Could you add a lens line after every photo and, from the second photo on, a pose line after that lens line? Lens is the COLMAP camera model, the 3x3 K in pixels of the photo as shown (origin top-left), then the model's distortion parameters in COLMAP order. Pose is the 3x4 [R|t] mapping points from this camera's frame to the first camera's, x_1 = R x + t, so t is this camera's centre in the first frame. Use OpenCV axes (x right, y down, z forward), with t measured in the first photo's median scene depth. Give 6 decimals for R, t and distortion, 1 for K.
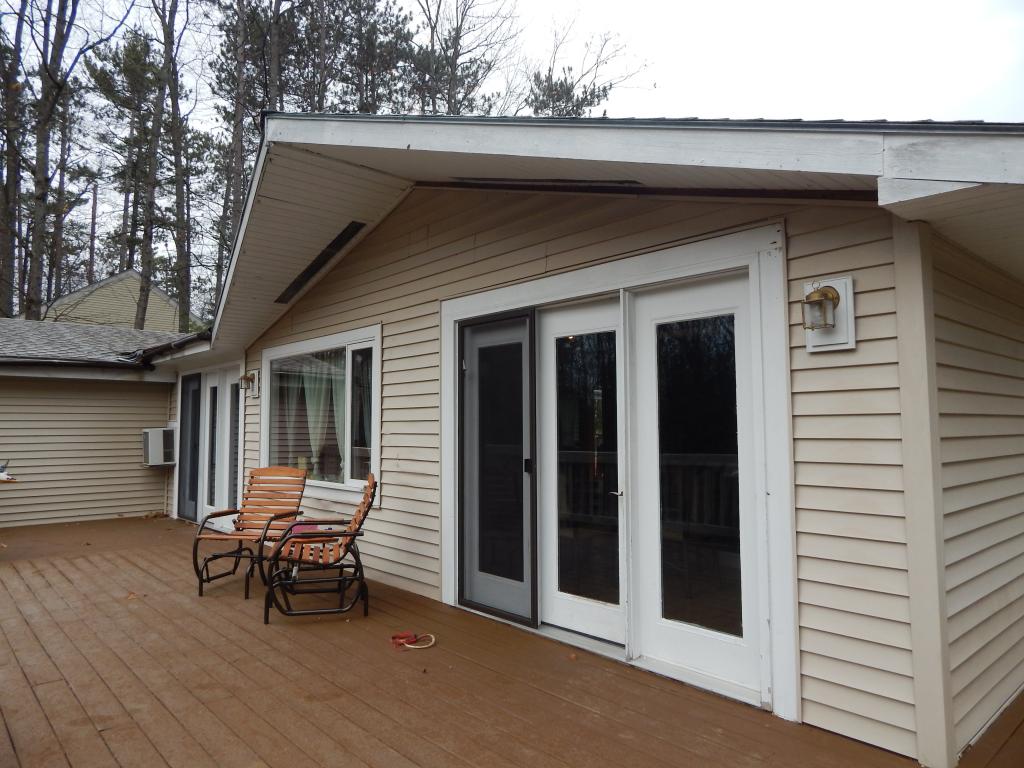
lens RADIAL K [[673.3, 0, 512.0], [0, 673.3, 384.0], [0, 0, 1]] dist [0.026417, -0.035922]
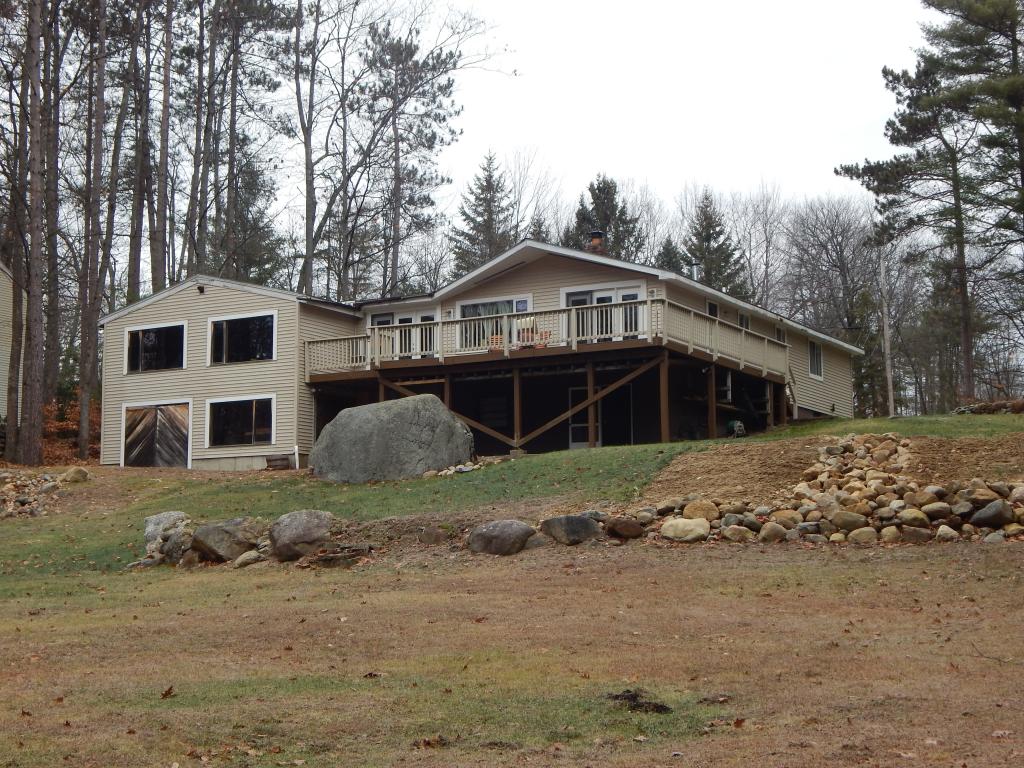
lens RADIAL K [[1603.5, 0, 512.0], [0, 1603.5, 384.0], [0, 0, 1]] dist [-0.013784, -0.026103]
pose [[0.950482, 0.039434, 0.308269, -0.454657], [-0.018776, 0.997392, -0.069696, 0.152915], [-0.310213, 0.060457, 0.948743, -1.080850]]
